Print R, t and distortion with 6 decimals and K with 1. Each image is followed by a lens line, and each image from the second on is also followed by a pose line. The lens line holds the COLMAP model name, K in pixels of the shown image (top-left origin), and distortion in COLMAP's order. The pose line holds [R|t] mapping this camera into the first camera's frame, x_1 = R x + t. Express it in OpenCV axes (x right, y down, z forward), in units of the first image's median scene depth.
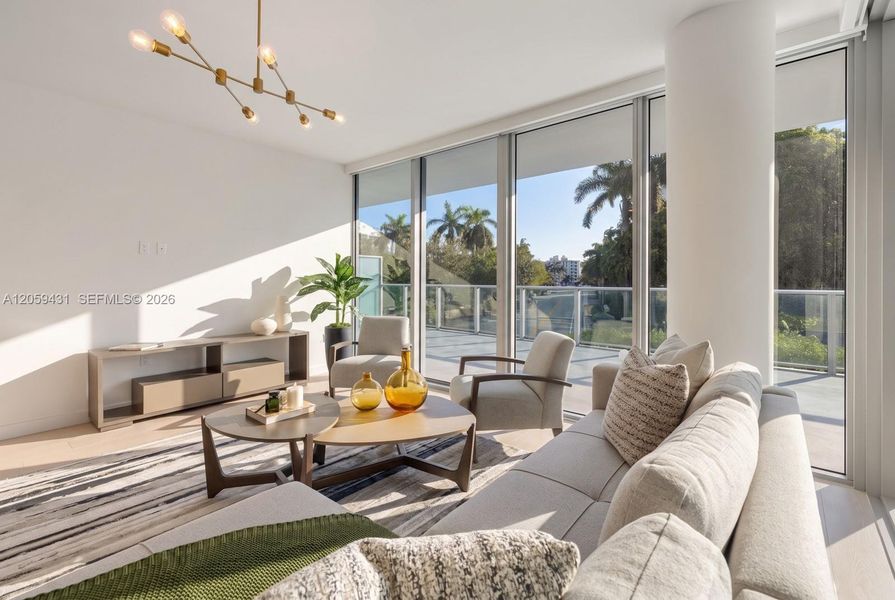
lens RADIAL K [[400.1, 0, 444.8], [0, 400.1, 281.0], [0, 0, 1]] dist [0.000368, -0.000140]
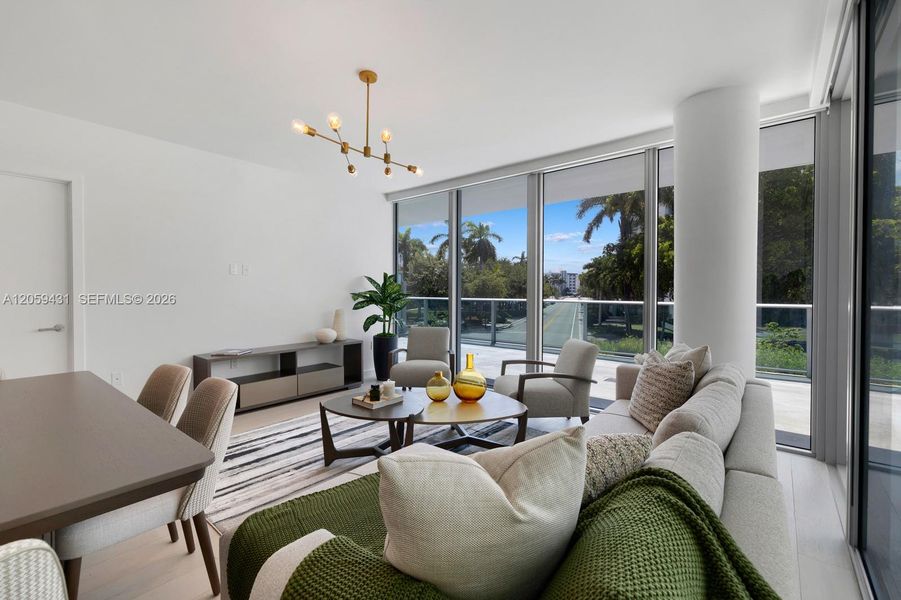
lens RADIAL K [[387.5, 0, 450.7], [0, 387.5, 297.5], [0, 0, 1]] dist [-0.000644, -0.000113]
pose [[0.999973, 0.000031, 0.007296, -0.165317], [-0.000117, 0.999931, 0.011784, -0.020593], [-0.007295, -0.011784, 0.999904, -0.227750]]
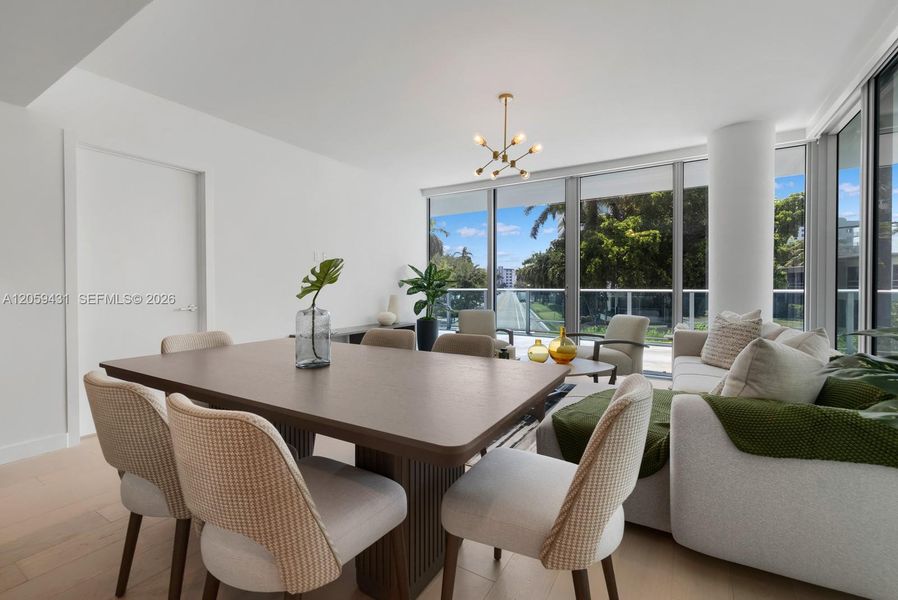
lens RADIAL K [[389.4, 0, 442.3], [0, 389.4, 298.4], [0, 0, 1]] dist [-0.000554, -0.000196]
pose [[0.989708, -0.007836, 0.142888, -0.773665], [0.004092, 0.999641, 0.026476, 0.027895], [-0.143044, -0.025619, 0.989385, -0.442189]]
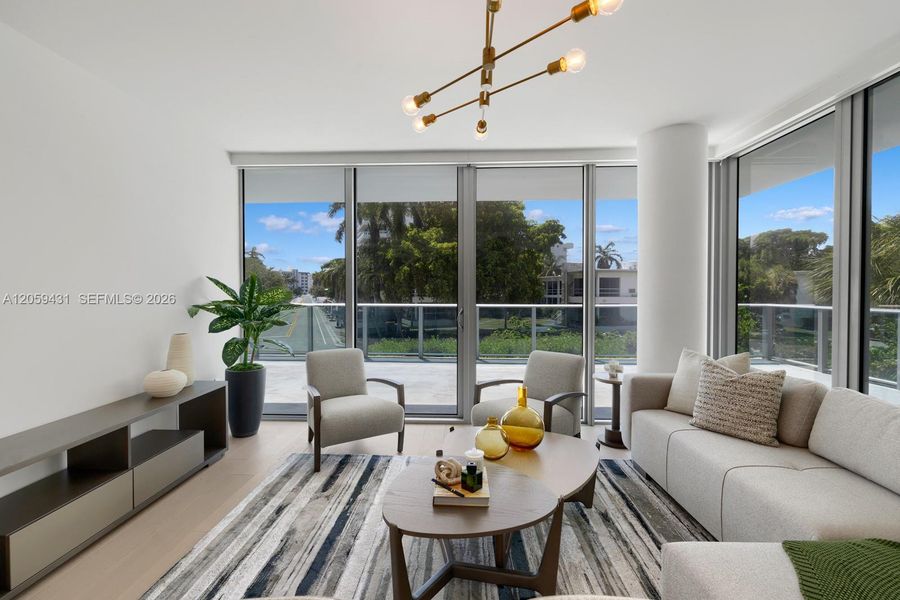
lens RADIAL K [[390.3, 0, 443.3], [0, 390.3, 298.4], [0, 0, 1]] dist [-0.000554, -0.000196]
pose [[0.792876, -0.012224, 0.609260, -0.816894], [0.002658, 0.999859, 0.016602, -0.061420], [-0.609377, -0.011544, 0.792796, 0.364834]]
